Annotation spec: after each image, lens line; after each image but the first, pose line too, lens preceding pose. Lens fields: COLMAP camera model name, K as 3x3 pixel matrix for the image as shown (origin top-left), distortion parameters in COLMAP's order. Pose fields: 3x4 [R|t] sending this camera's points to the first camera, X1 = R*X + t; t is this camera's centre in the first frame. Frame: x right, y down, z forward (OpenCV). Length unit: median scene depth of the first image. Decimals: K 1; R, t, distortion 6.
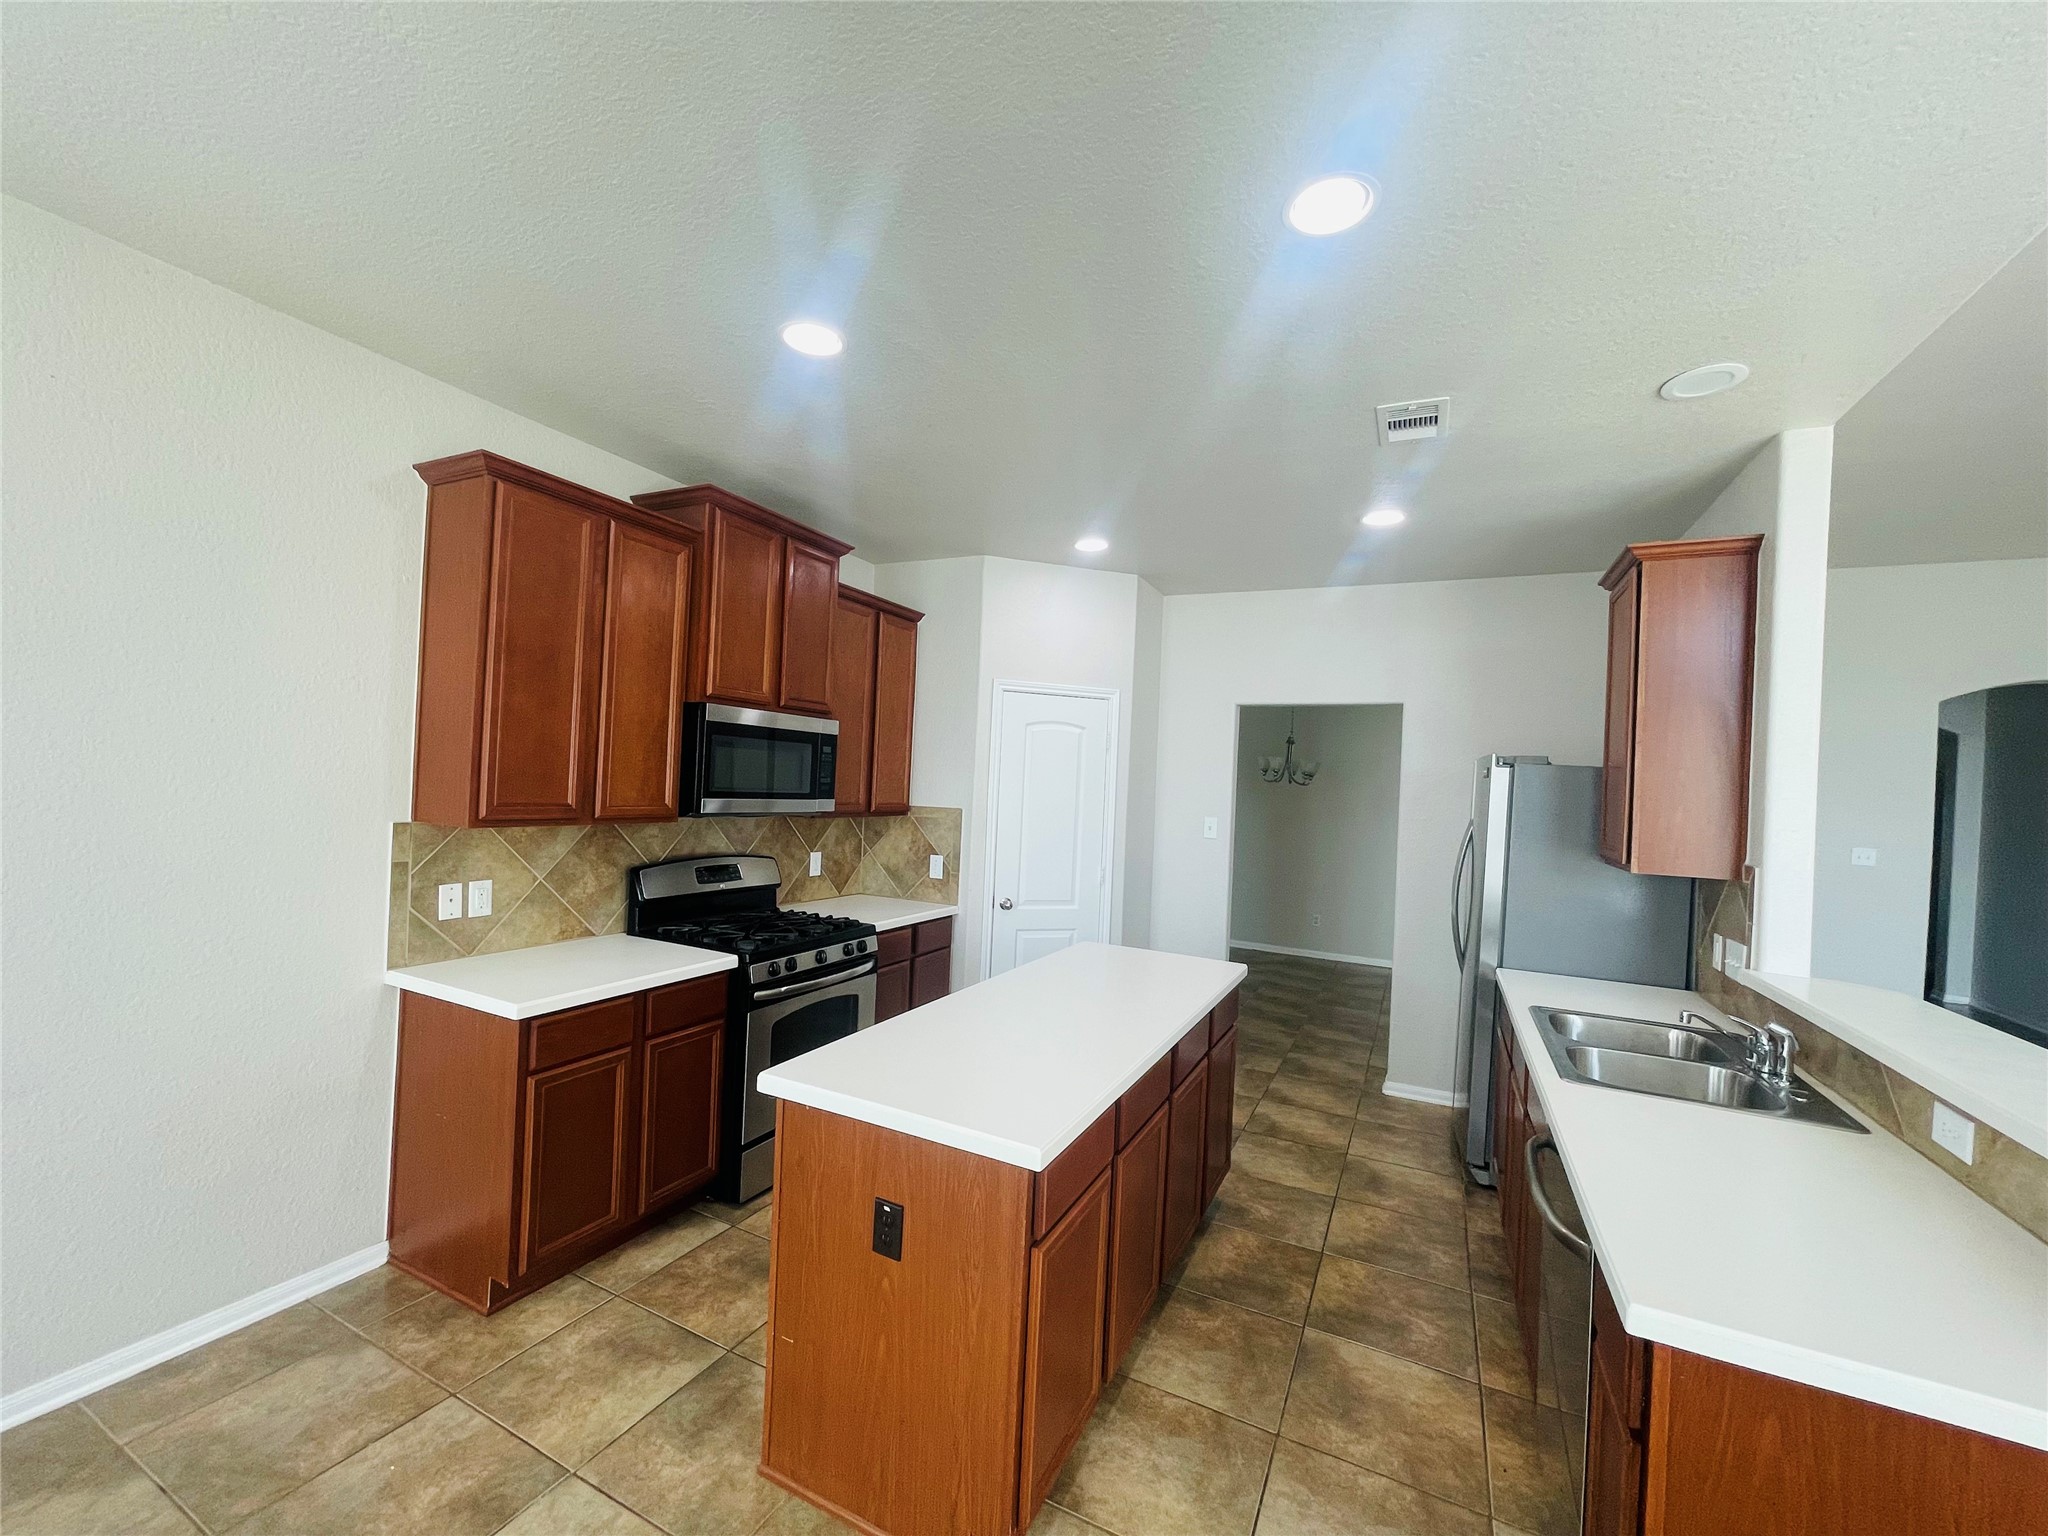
lens RADIAL K [[823.2, 0, 1022.6], [0, 823.2, 772.1], [0, 0, 1]] dist [-0.000445, 0.000151]
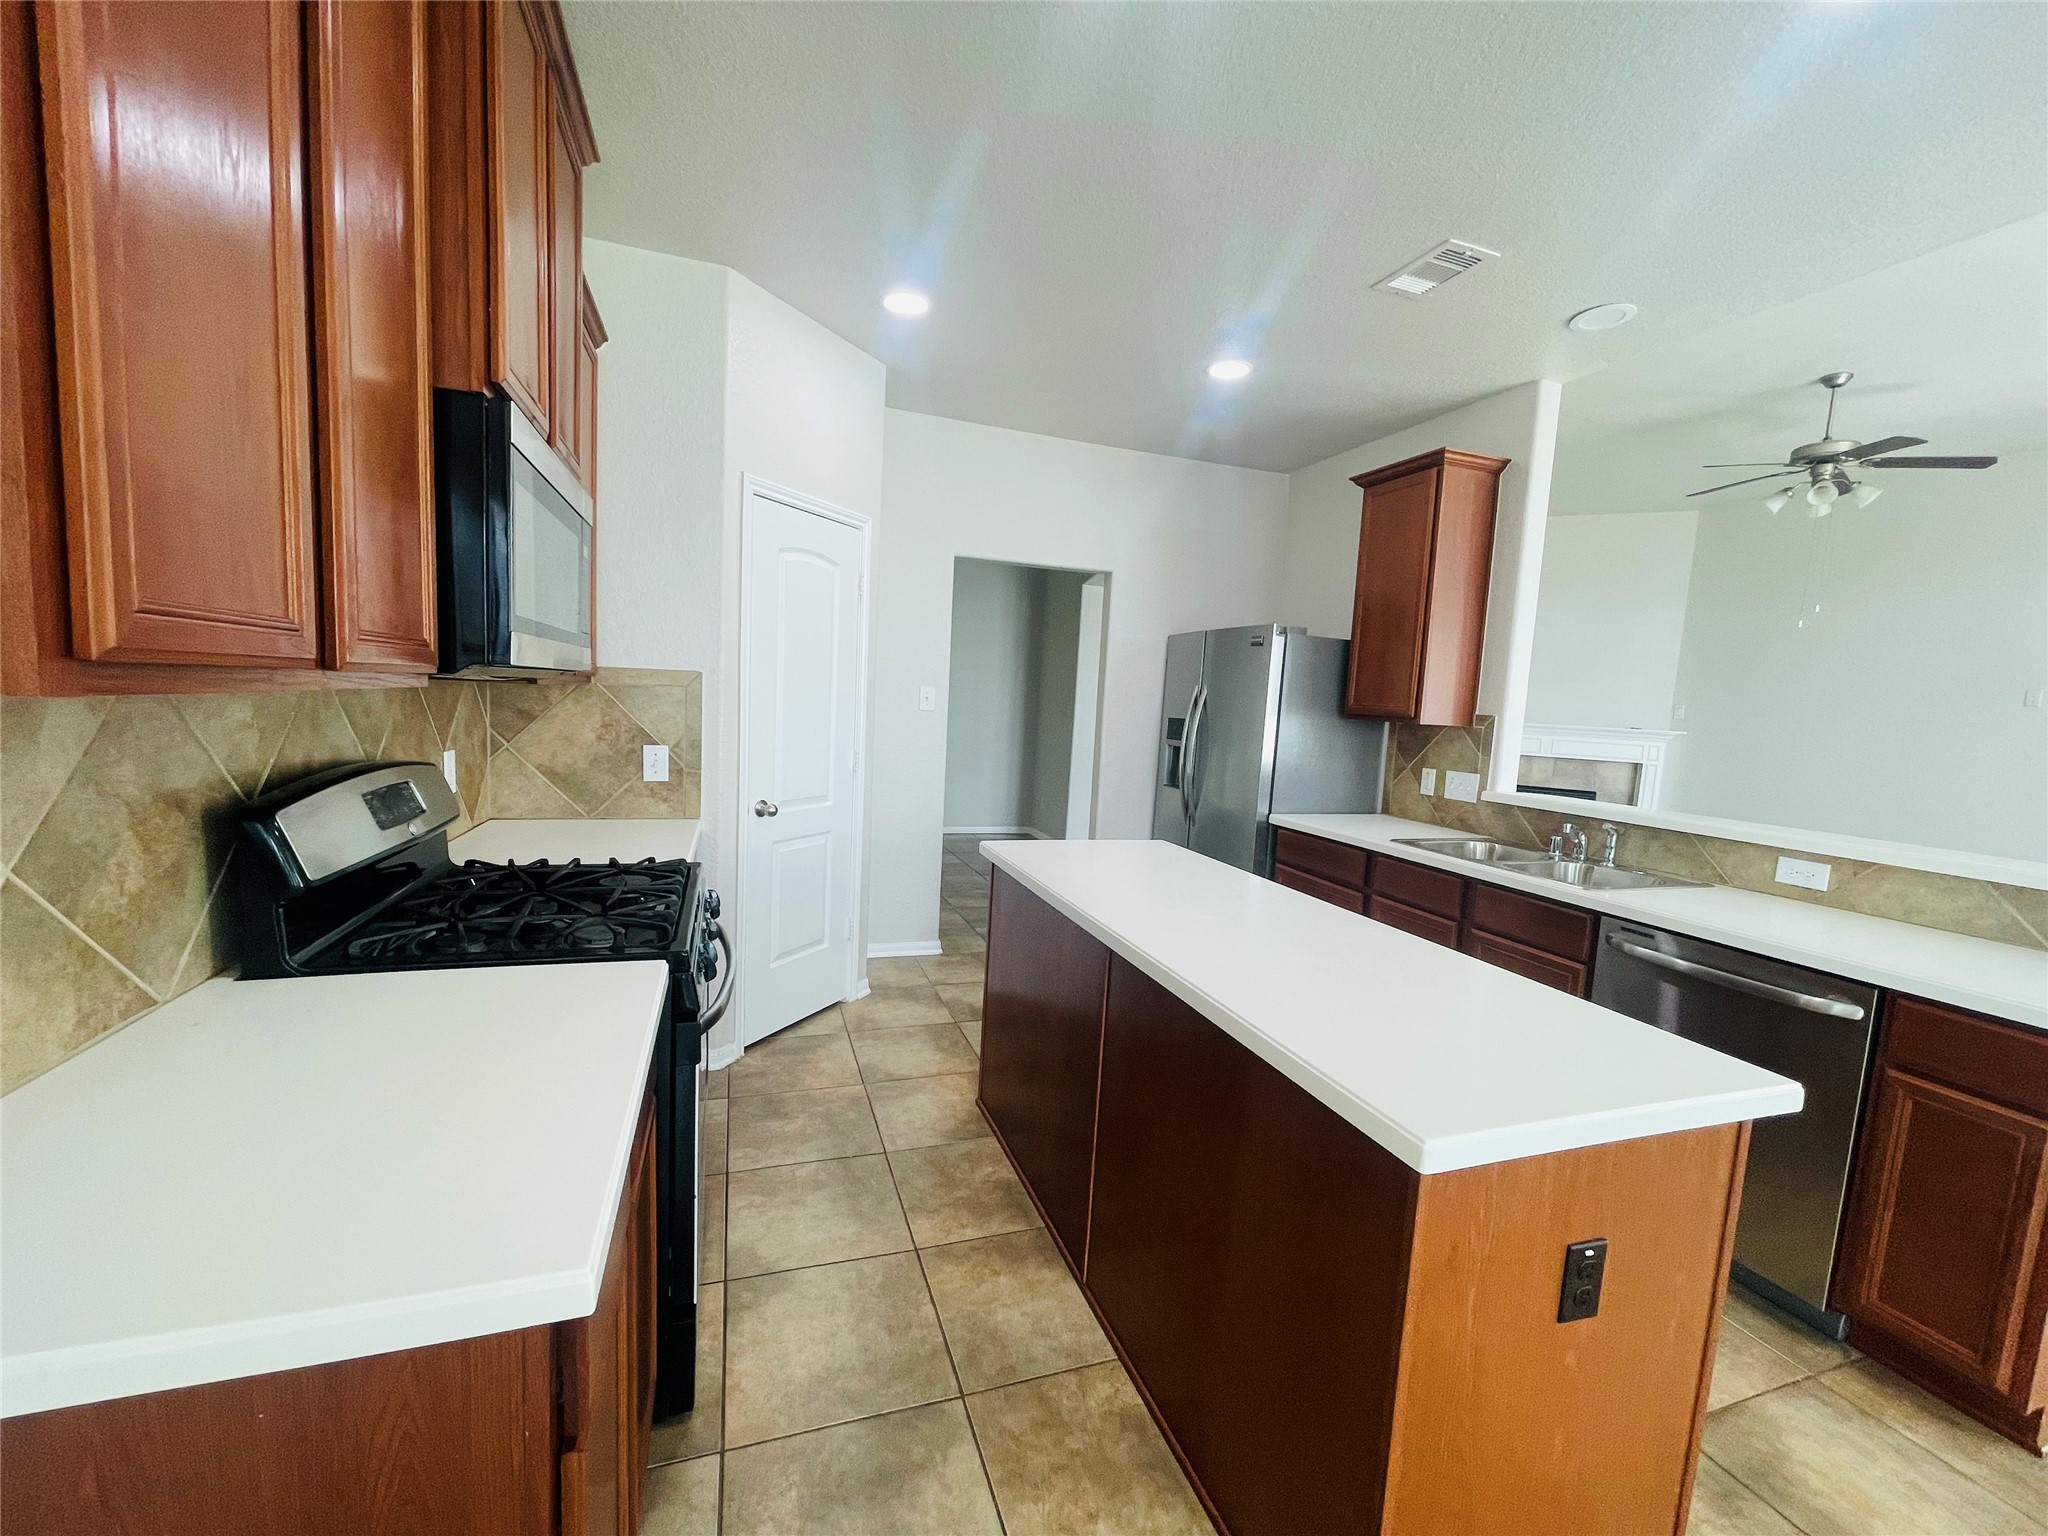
lens RADIAL K [[823.2, 0, 1021.3], [0, 823.2, 780.5], [0, 0, 1]] dist [-0.000445, 0.000151]
pose [[0.703501, -0.082368, 0.705905, -0.360398], [-0.028156, 0.989251, 0.143491, 0.028921], [-0.710136, -0.120821, 0.693620, 0.357399]]
